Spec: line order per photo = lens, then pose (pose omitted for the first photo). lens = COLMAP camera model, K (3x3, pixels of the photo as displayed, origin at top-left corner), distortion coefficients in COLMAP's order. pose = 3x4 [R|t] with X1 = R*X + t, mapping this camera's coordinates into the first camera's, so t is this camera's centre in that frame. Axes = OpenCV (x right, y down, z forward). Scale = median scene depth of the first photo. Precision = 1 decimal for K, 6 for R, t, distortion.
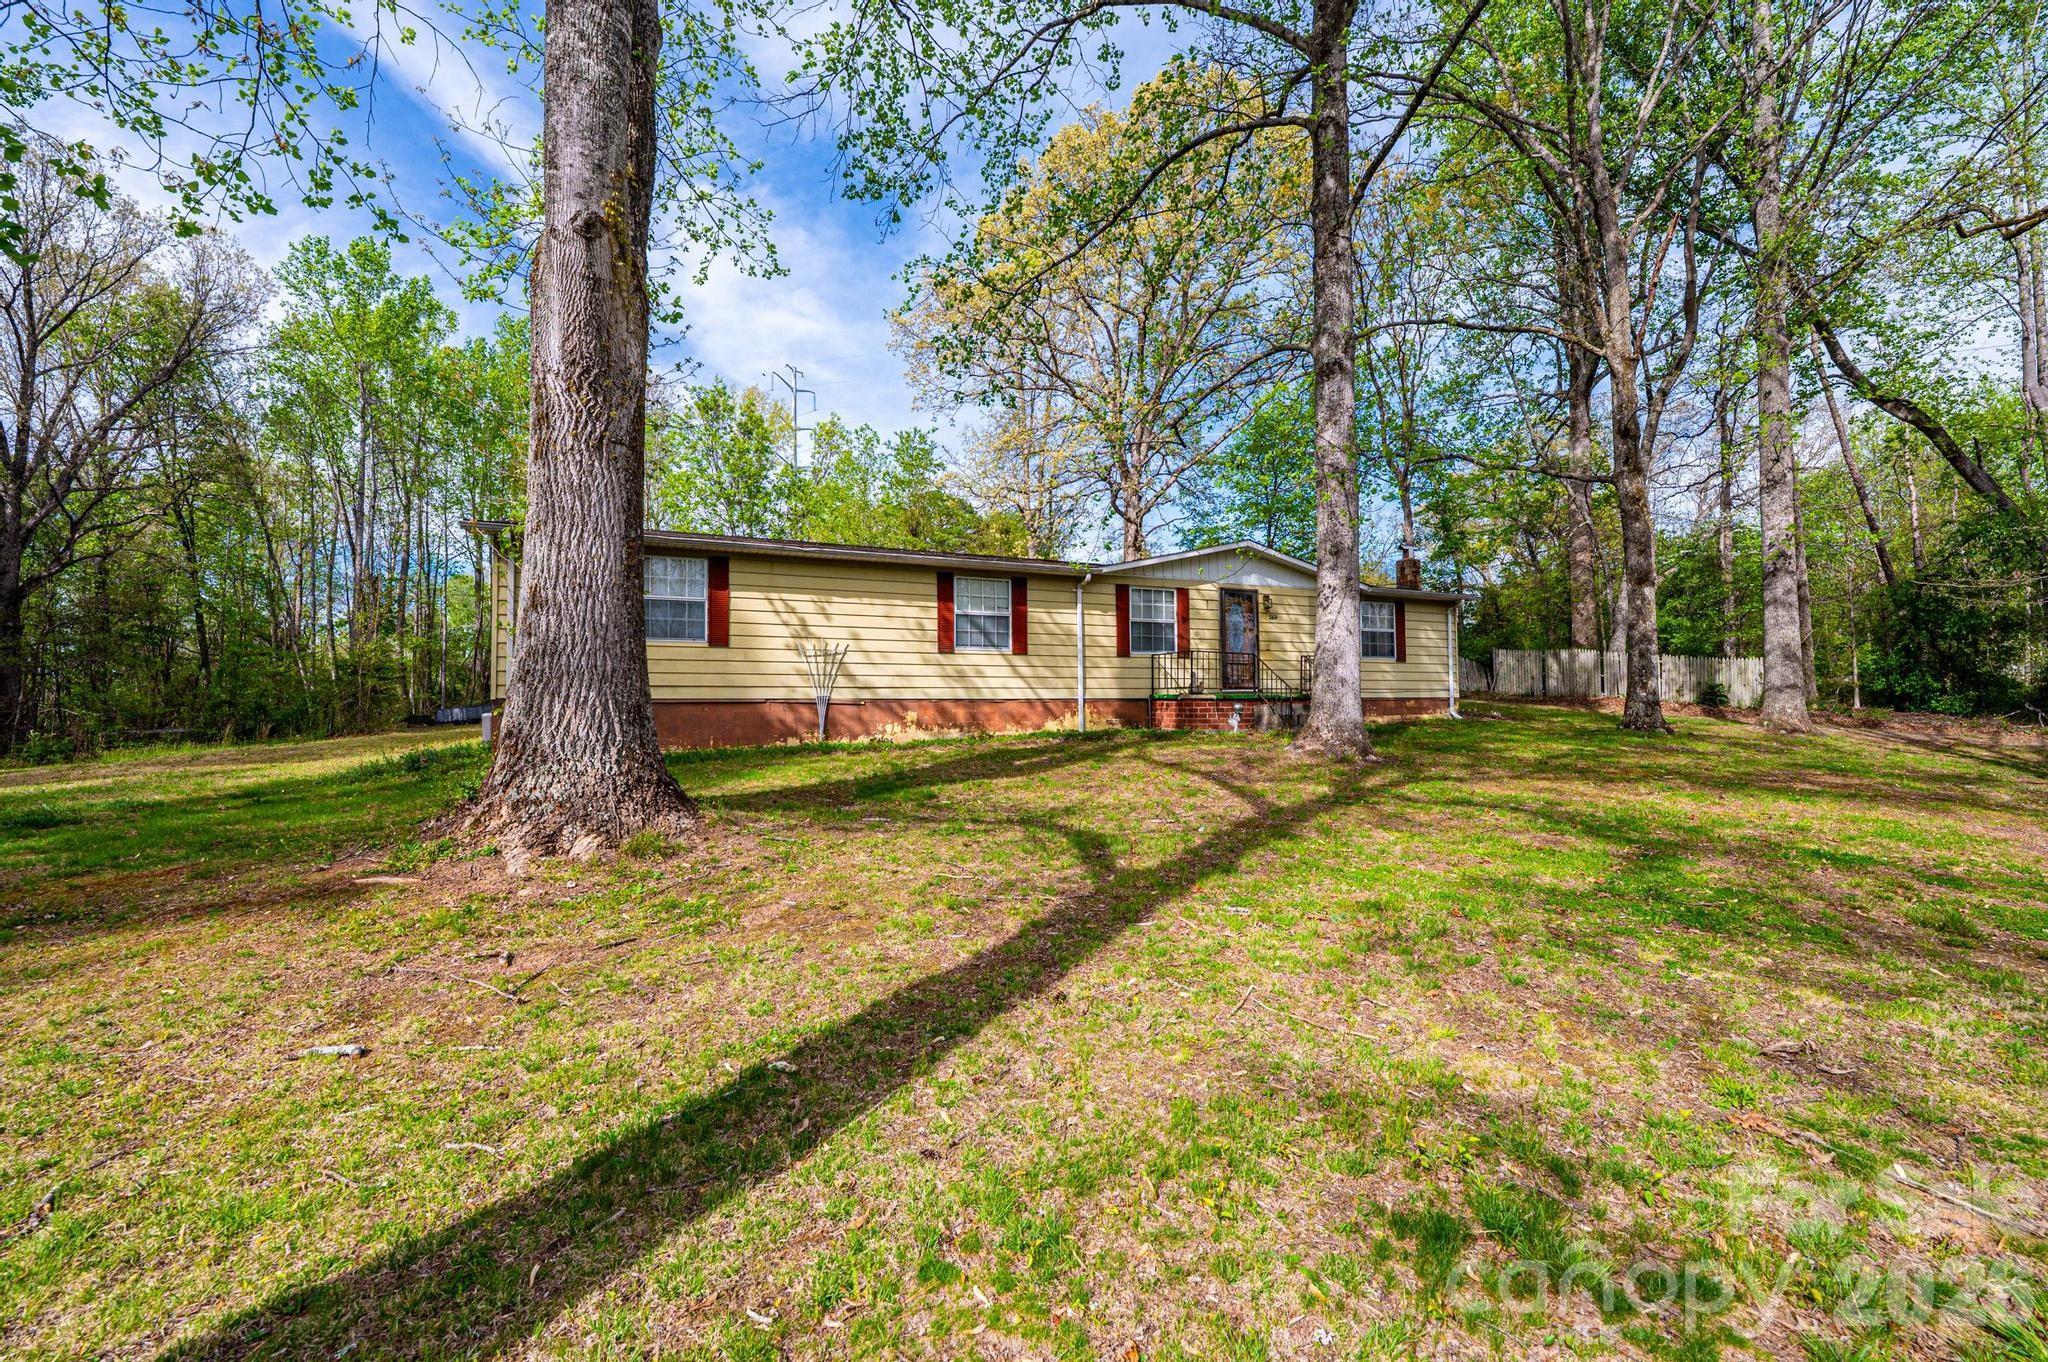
lens RADIAL K [[815.4, 0, 1024.0], [0, 815.4, 681.0], [0, 0, 1]] dist [-0.000476, -0.000046]
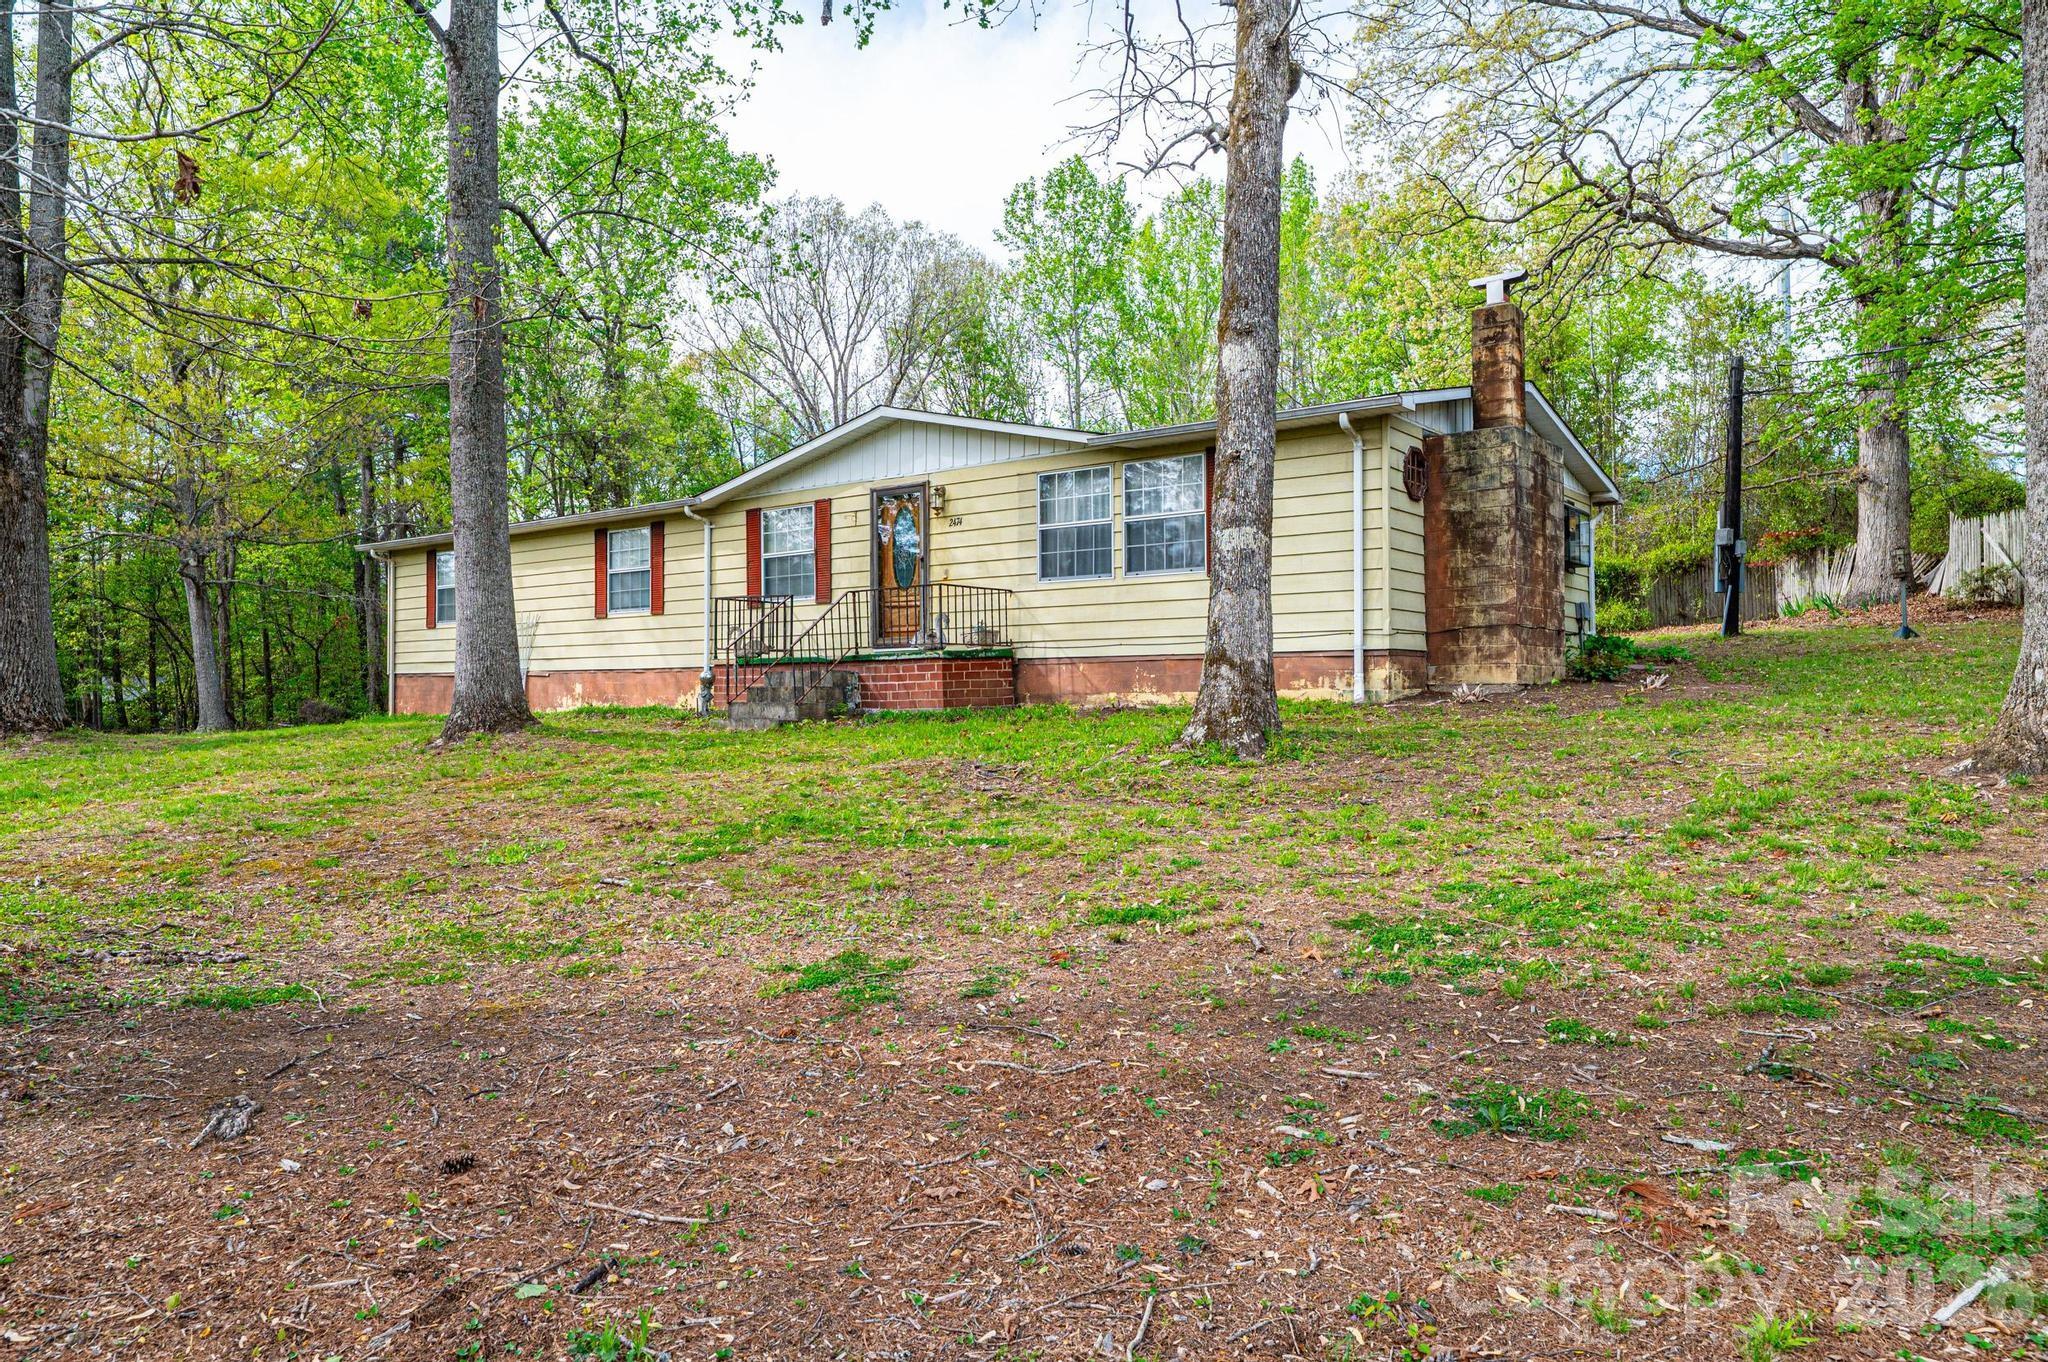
lens RADIAL K [[1370.1, 0, 1024.0], [0, 1370.1, 681.0], [0, 0, 1]] dist [-0.001794, 0.000650]
pose [[0.476092, 0.002317, -0.879392, 1.320181], [0.045296, 0.998605, 0.027153, 0.012569], [0.878228, -0.052761, 0.475323, 0.627283]]
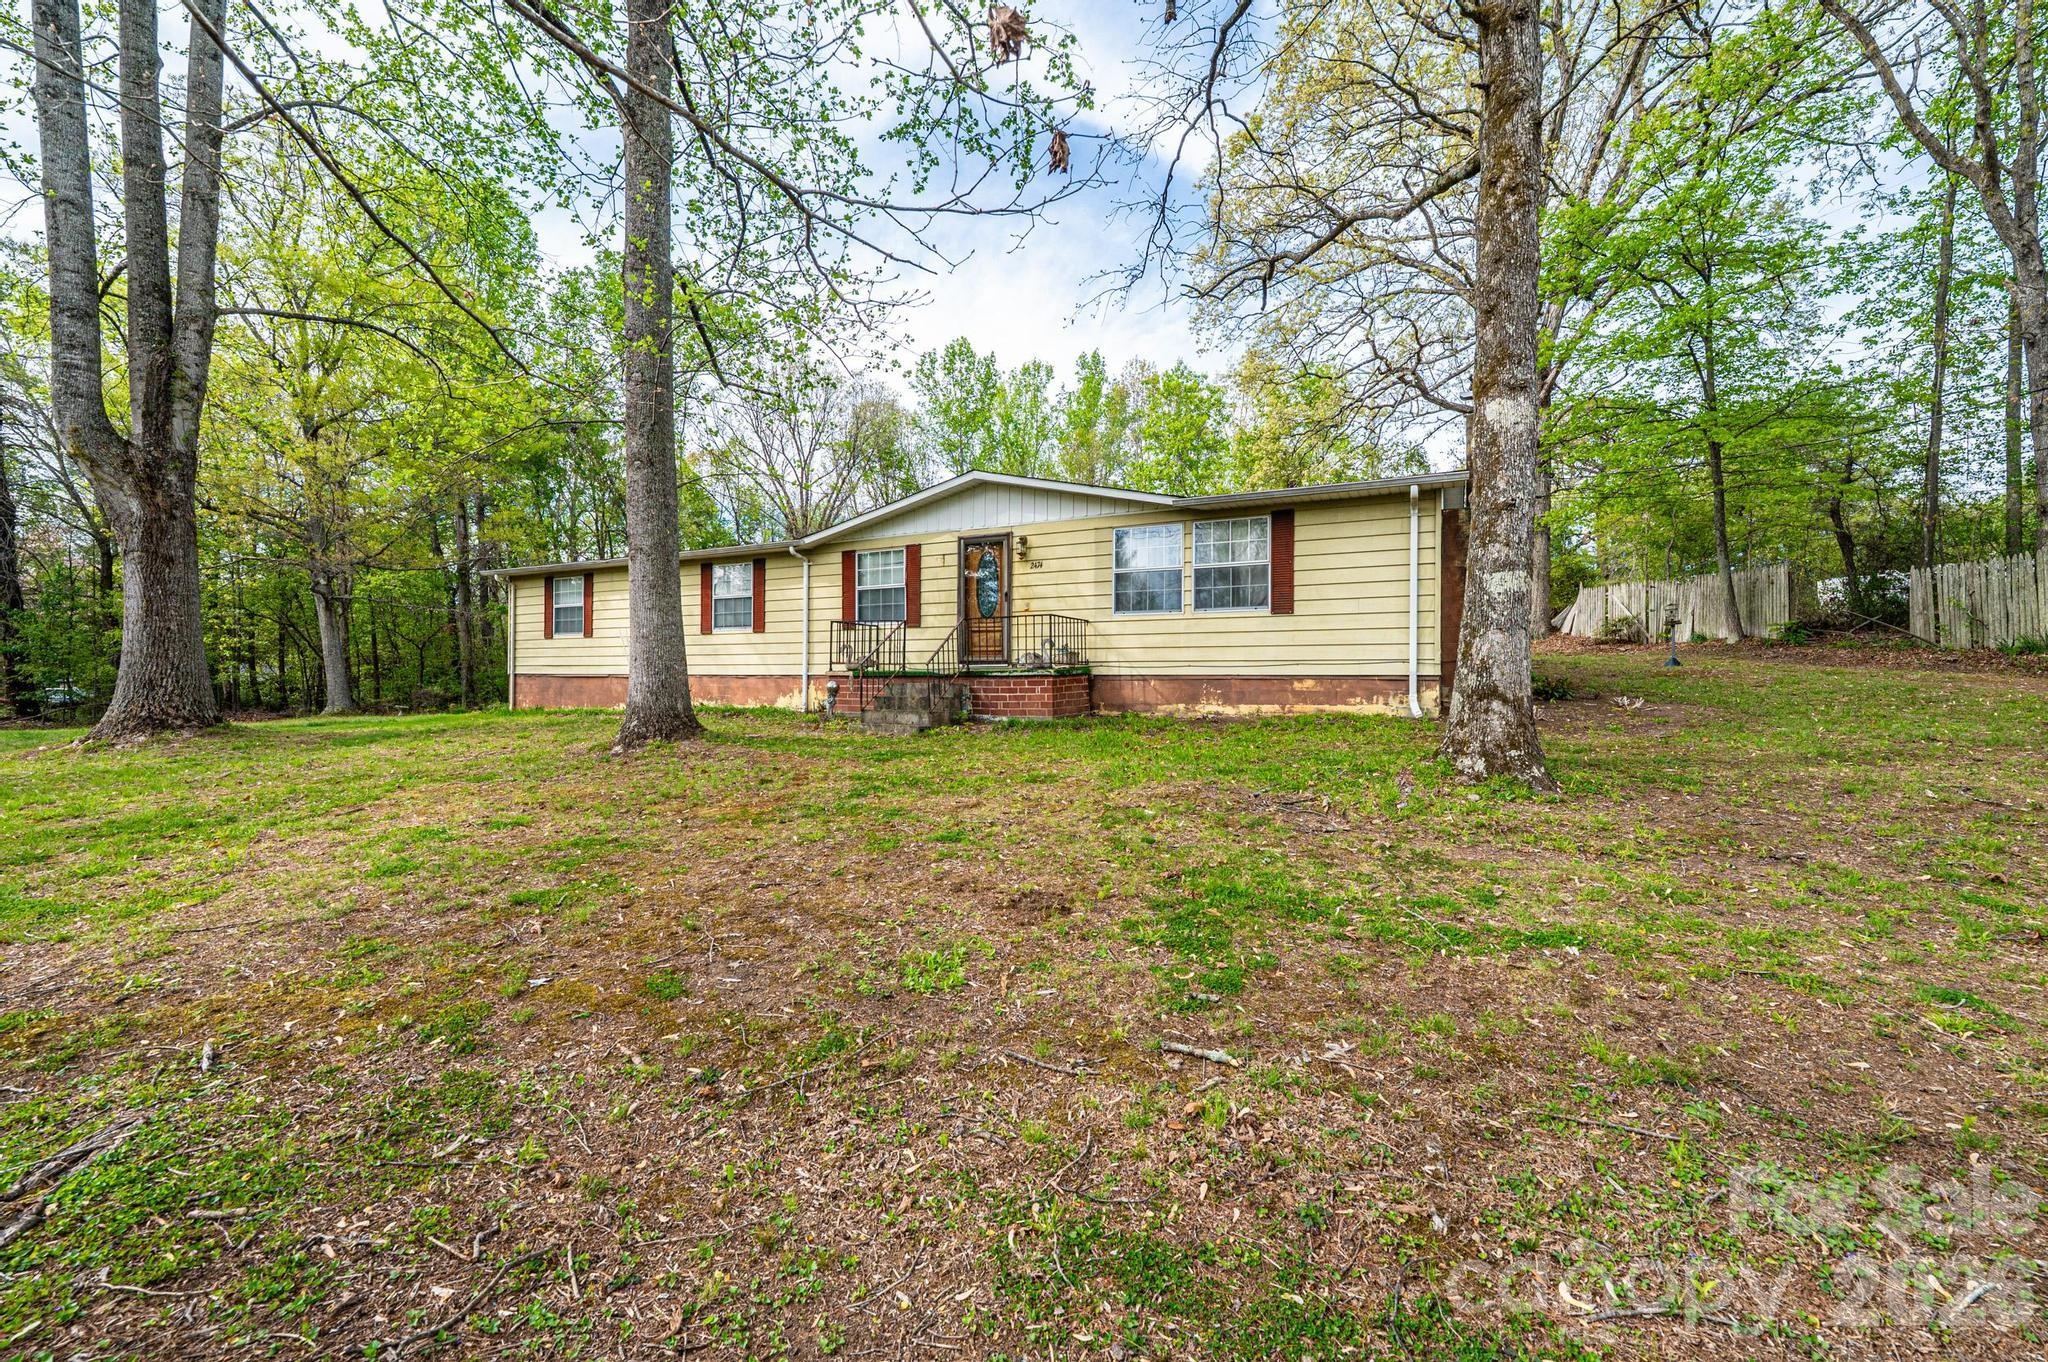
lens RADIAL K [[815.4, 0, 1024.0], [0, 815.4, 681.0], [0, 0, 1]] dist [-0.000476, -0.000046]
pose [[0.623875, 0.017696, -0.781324, 0.970052], [0.029490, 0.998499, 0.046161, -0.008648], [0.780967, -0.051840, 0.622417, 0.579147]]
